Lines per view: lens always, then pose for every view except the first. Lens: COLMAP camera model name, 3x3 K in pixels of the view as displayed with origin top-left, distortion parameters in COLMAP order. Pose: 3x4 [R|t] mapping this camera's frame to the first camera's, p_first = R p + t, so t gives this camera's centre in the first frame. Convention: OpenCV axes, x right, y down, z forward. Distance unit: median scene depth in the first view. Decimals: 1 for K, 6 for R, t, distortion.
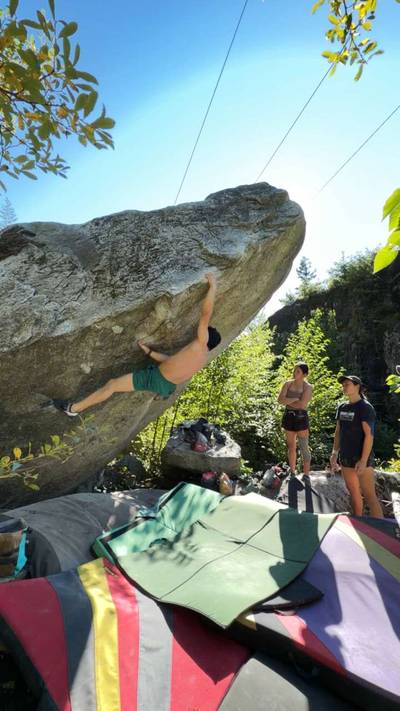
lens RADIAL K [[315.0, 0, 203.7], [0, 315.0, 354.5], [0, 0, 1]] dist [-0.009540, -0.000068]
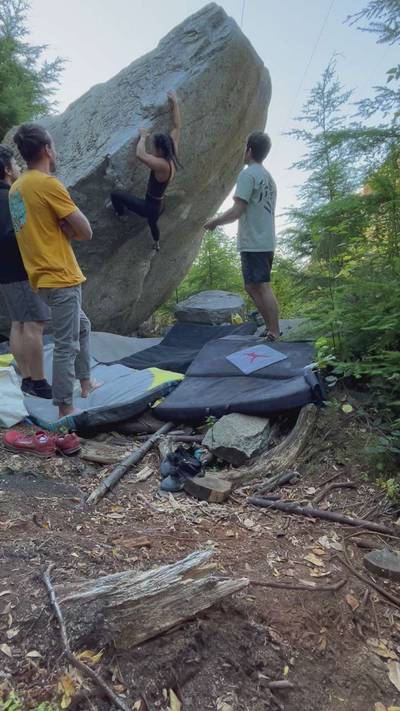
lens RADIAL K [[333.3, 0, 203.3], [0, 333.3, 351.2], [0, 0, 1]] dist [-0.000425, -0.001058]
pose [[0.943262, -0.063701, -0.325883, 0.539004], [0.147940, 0.959259, 0.240700, 0.245465], [0.297273, -0.275254, 0.914256, -0.230160]]
